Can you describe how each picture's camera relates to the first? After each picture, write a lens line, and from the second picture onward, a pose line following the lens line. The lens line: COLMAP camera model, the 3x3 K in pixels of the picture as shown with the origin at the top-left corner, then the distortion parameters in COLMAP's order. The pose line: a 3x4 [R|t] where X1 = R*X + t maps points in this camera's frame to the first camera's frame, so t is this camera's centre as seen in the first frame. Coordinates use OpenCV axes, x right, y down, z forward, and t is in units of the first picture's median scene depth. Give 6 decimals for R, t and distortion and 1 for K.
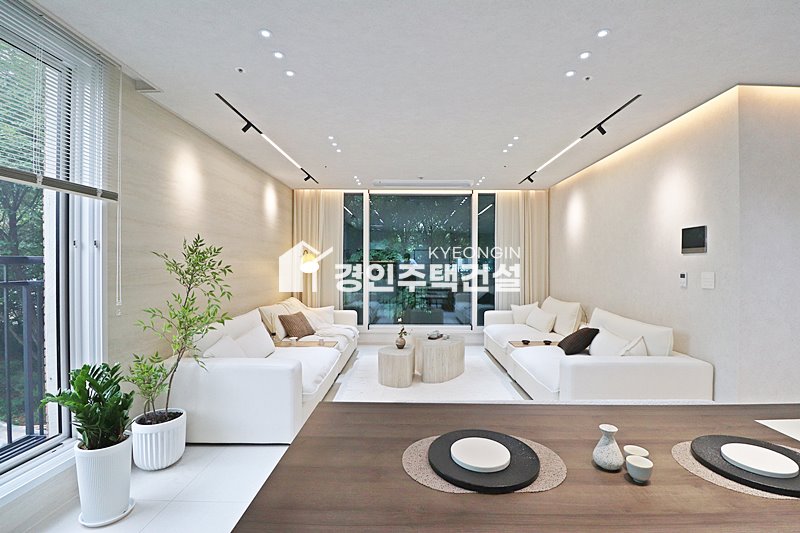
lens RADIAL K [[367.1, 0, 408.4], [0, 367.1, 266.1], [0, 0, 1]] dist [-0.004296, -0.011284]
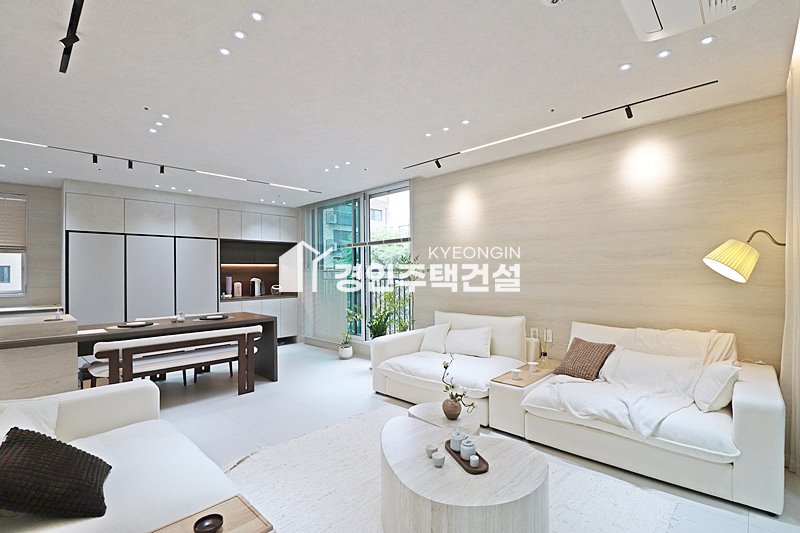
lens RADIAL K [[367.1, 0, 406.9], [0, 367.1, 268.5], [0, 0, 1]] dist [-0.004296, -0.011284]
pose [[-0.683170, -0.002530, -0.730255, 0.504403], [0.007826, 0.999911, -0.010786, 0.004064], [0.730218, -0.013084, -0.683089, 1.567893]]
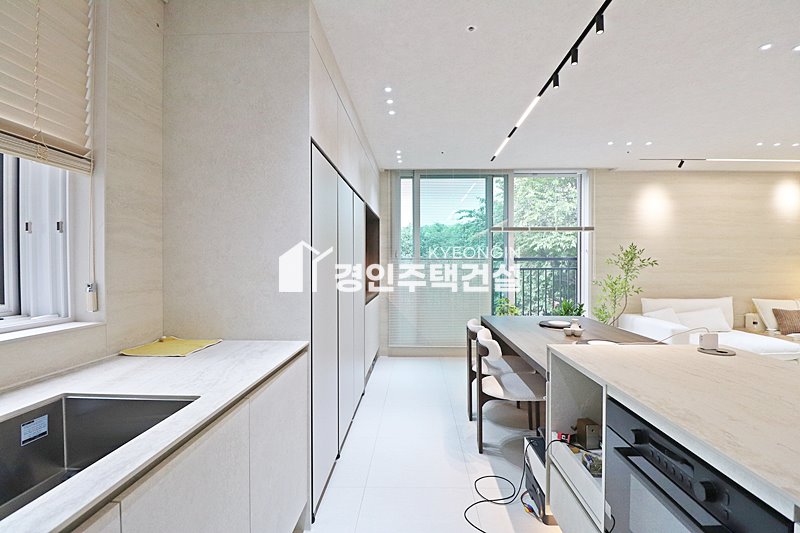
lens RADIAL K [[367.1, 0, 404.2], [0, 367.1, 268.4], [0, 0, 1]] dist [-0.004296, -0.011284]
pose [[-0.020808, 0.010523, -0.999728, 0.876424], [-0.003553, 0.999938, 0.010600, 0.015593], [0.999777, 0.003772, -0.020769, -0.043838]]
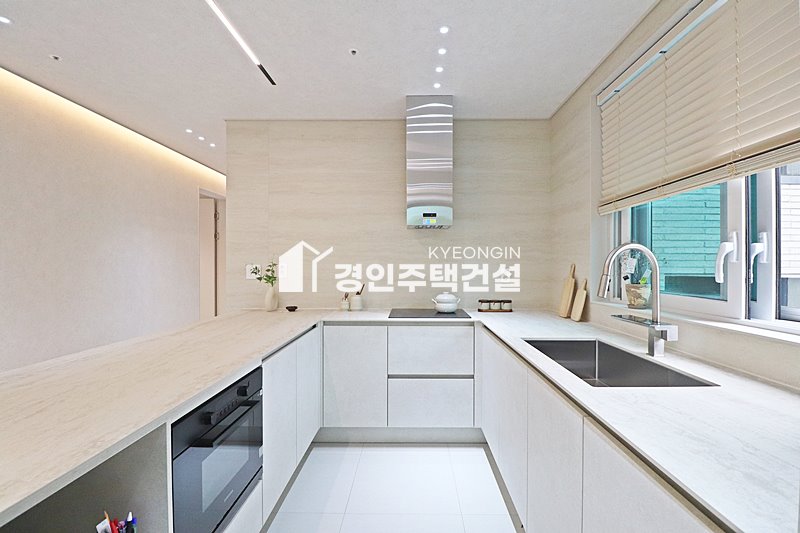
lens RADIAL K [[367.1, 0, 406.7], [0, 367.1, 267.1], [0, 0, 1]] dist [-0.004296, -0.011284]
pose [[0.000709, -0.008745, 0.999962, 0.283495], [0.003768, 0.999955, 0.008742, 0.011485], [-0.999993, 0.003762, 0.000742, -0.045717]]
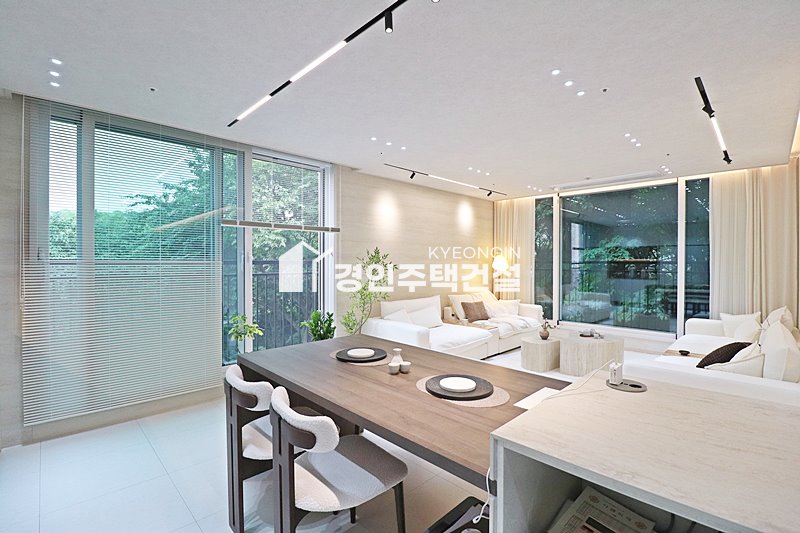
lens RADIAL K [[367.1, 0, 407.3], [0, 367.1, 264.5], [0, 0, 1]] dist [-0.004296, -0.011284]
pose [[0.713075, 0.003139, -0.701080, 0.545786], [-0.001697, 0.999995, 0.002752, -0.006427], [0.701085, -0.000772, 0.713077, -0.103764]]
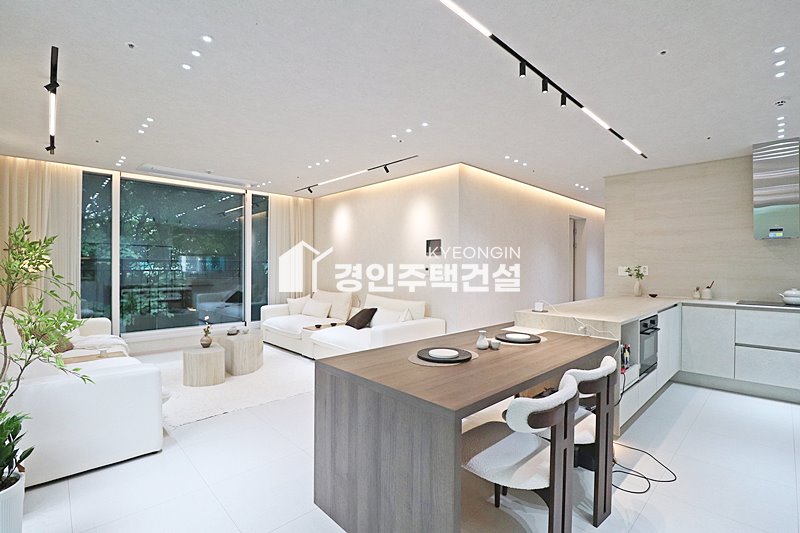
lens RADIAL K [[367.1, 0, 407.9], [0, 367.1, 266.6], [0, 0, 1]] dist [-0.004296, -0.011284]
pose [[0.708760, -0.001869, 0.705447, -0.386620], [0.000648, 0.999998, 0.001999, 0.009667], [-0.705449, -0.000960, 0.708760, -0.081737]]
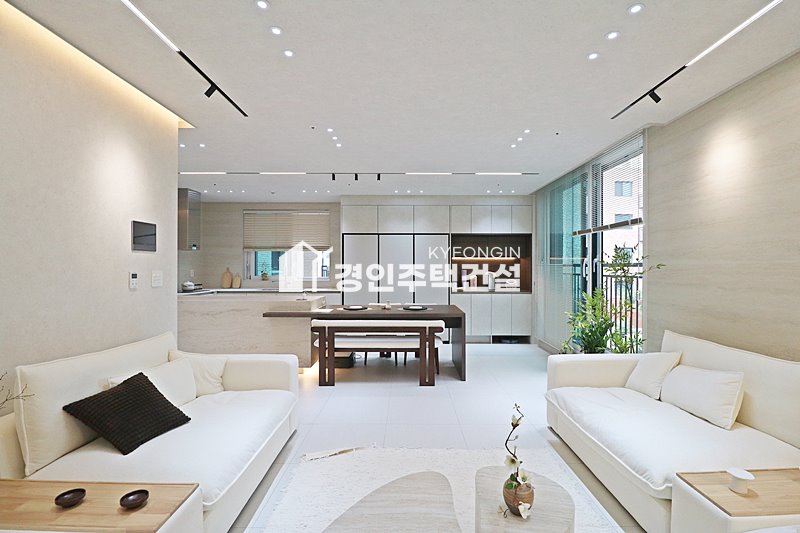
lens RADIAL K [[367.1, 0, 407.9], [0, 367.1, 268.2], [0, 0, 1]] dist [-0.004296, -0.011284]
pose [[-0.999926, -0.004527, -0.011304, 0.099468], [-0.004591, 0.999974, 0.005611, 0.000232], [0.011278, 0.005663, -0.999920, 1.568517]]
